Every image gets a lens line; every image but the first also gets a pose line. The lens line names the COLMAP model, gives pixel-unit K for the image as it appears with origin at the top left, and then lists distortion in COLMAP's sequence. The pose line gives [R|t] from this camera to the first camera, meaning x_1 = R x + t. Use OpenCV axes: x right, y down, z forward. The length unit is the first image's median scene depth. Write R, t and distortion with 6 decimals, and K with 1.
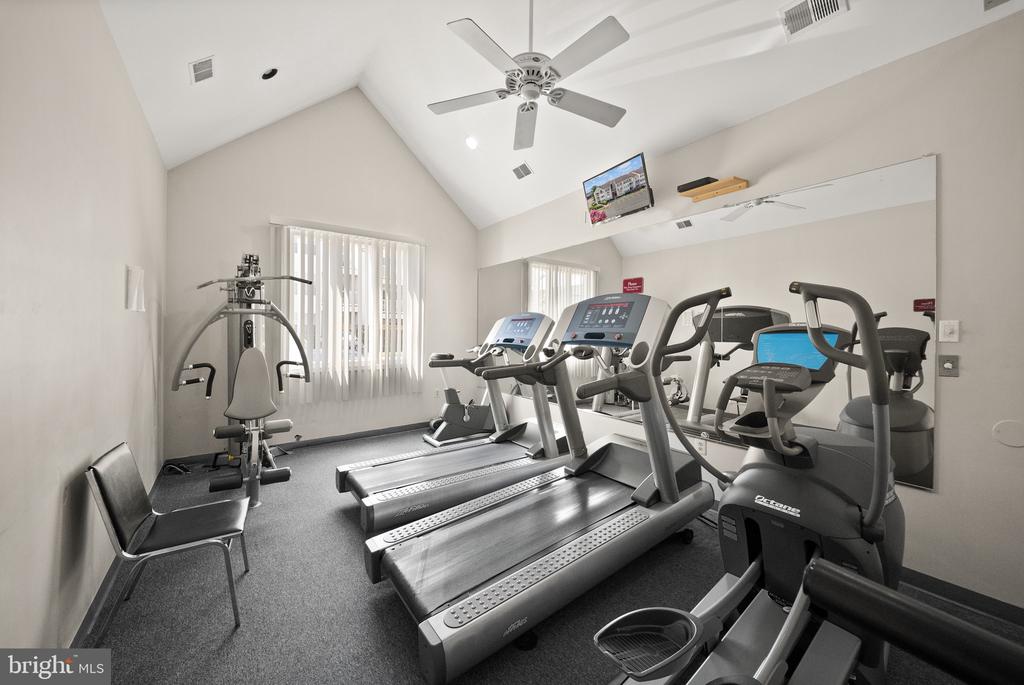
lens RADIAL K [[369.7, 0, 512.0], [0, 369.7, 342.5], [0, 0, 1]] dist [-0.000413, -0.000063]
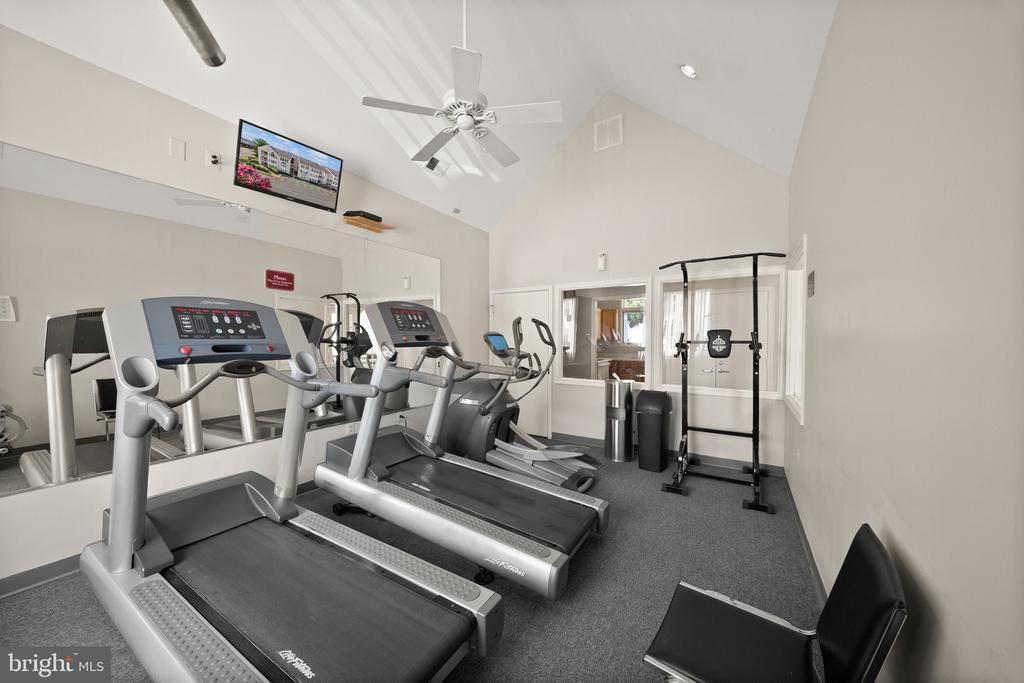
lens RADIAL K [[369.7, 0, 512.0], [0, 369.7, 341.5], [0, 0, 1]] dist [-0.000413, -0.000063]
pose [[-0.327091, -0.005845, 0.944975, -0.674754], [0.009355, 0.999912, 0.009423, -0.014324], [-0.944947, 0.011923, -0.327007, 0.789663]]
